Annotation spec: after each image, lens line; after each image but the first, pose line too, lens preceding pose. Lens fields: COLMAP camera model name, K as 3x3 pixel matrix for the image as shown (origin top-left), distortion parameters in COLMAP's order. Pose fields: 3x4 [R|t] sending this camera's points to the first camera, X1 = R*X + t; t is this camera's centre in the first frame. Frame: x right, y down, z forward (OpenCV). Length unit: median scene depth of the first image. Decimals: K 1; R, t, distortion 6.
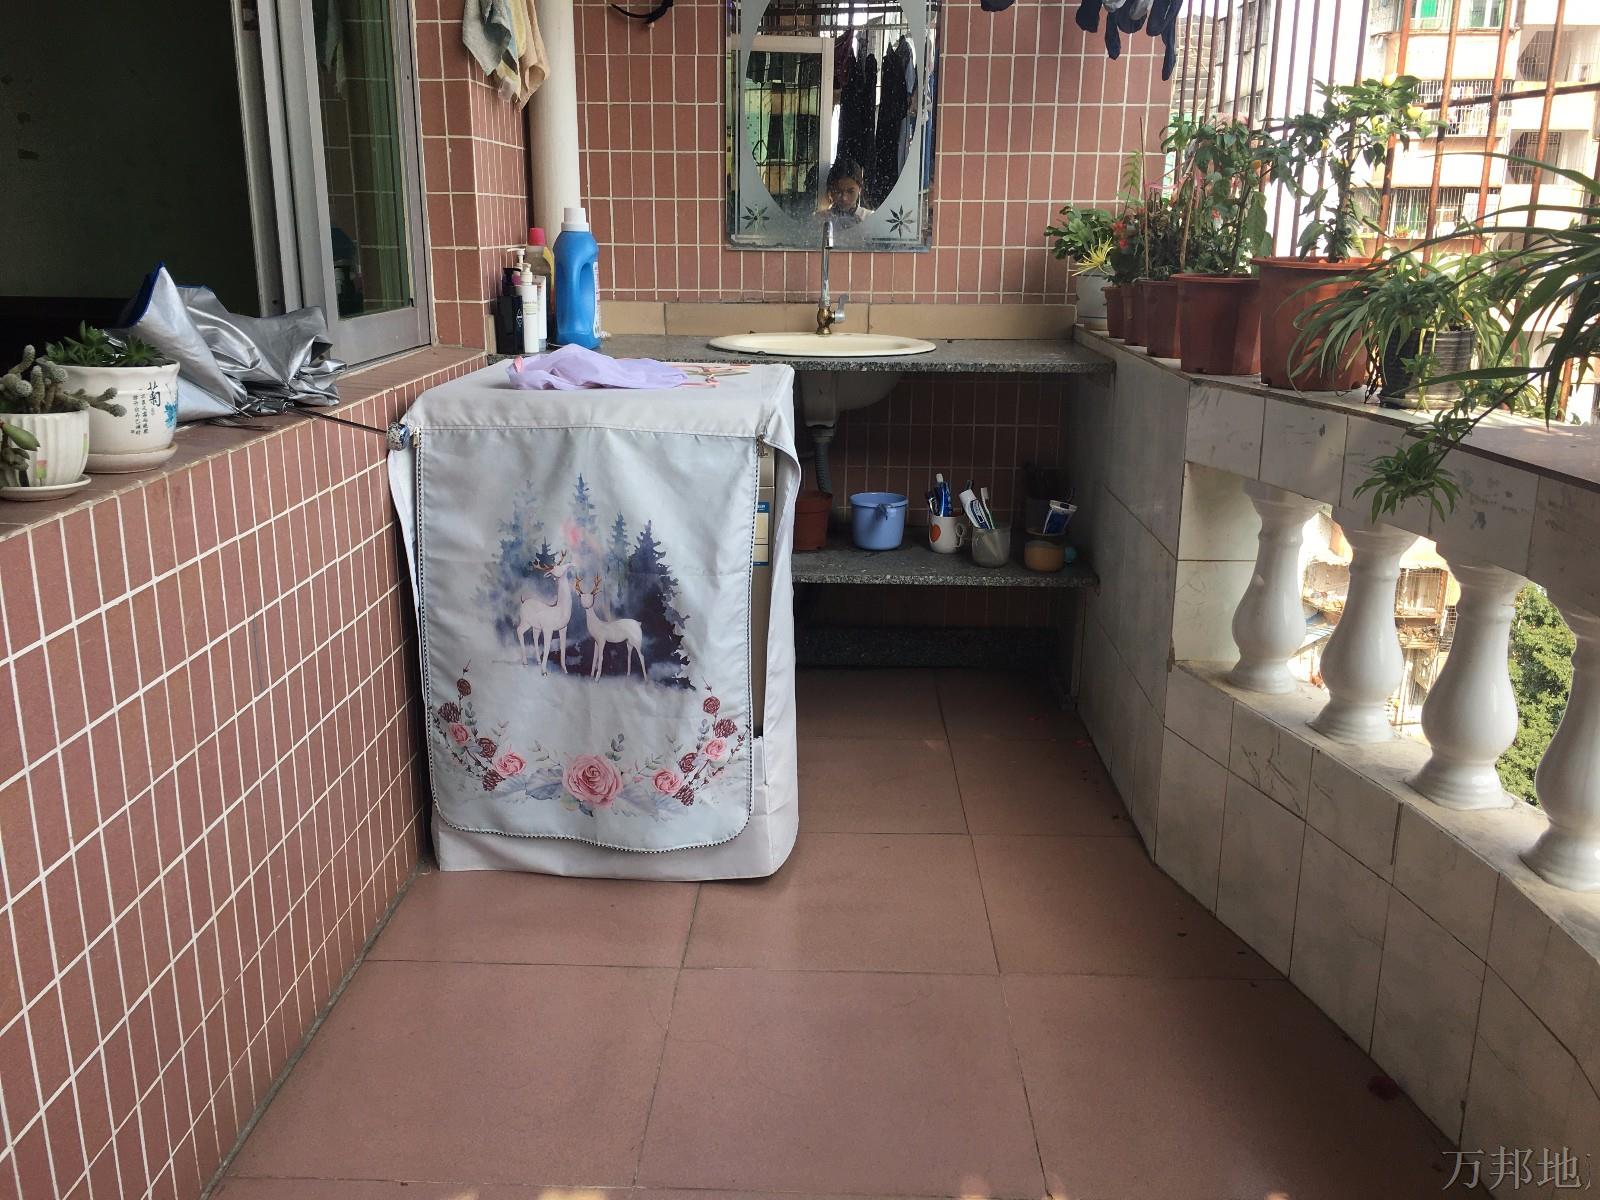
lens RADIAL K [[1351.3, 0, 776.8], [0, 1351.3, 596.5], [0, 0, 1]] dist [0.077108, -0.121616]
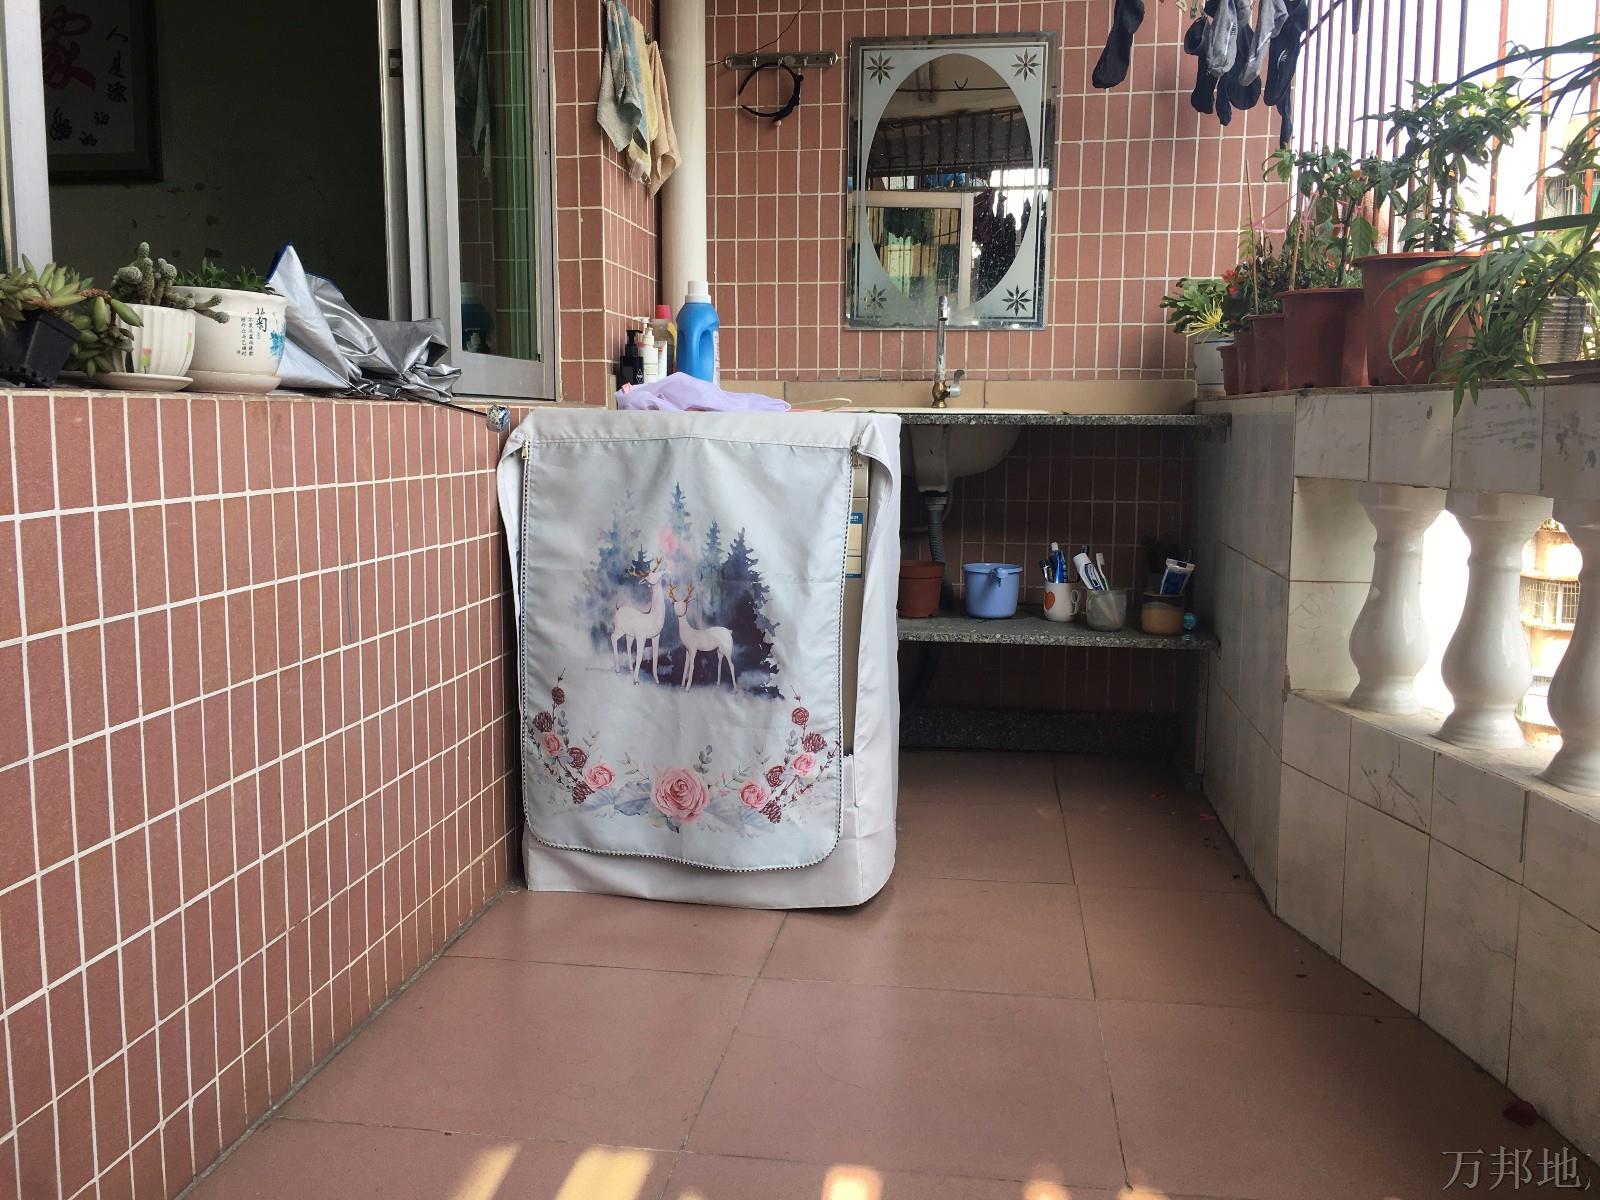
lens RADIAL K [[1351.3, 0, 776.8], [0, 1351.3, 596.5], [0, 0, 1]] dist [0.077108, -0.121616]
pose [[0.993384, 0.014343, -0.113943, 0.044409], [-0.030382, 0.989642, -0.140303, 0.128447], [0.110751, 0.142836, 0.983530, 0.015007]]
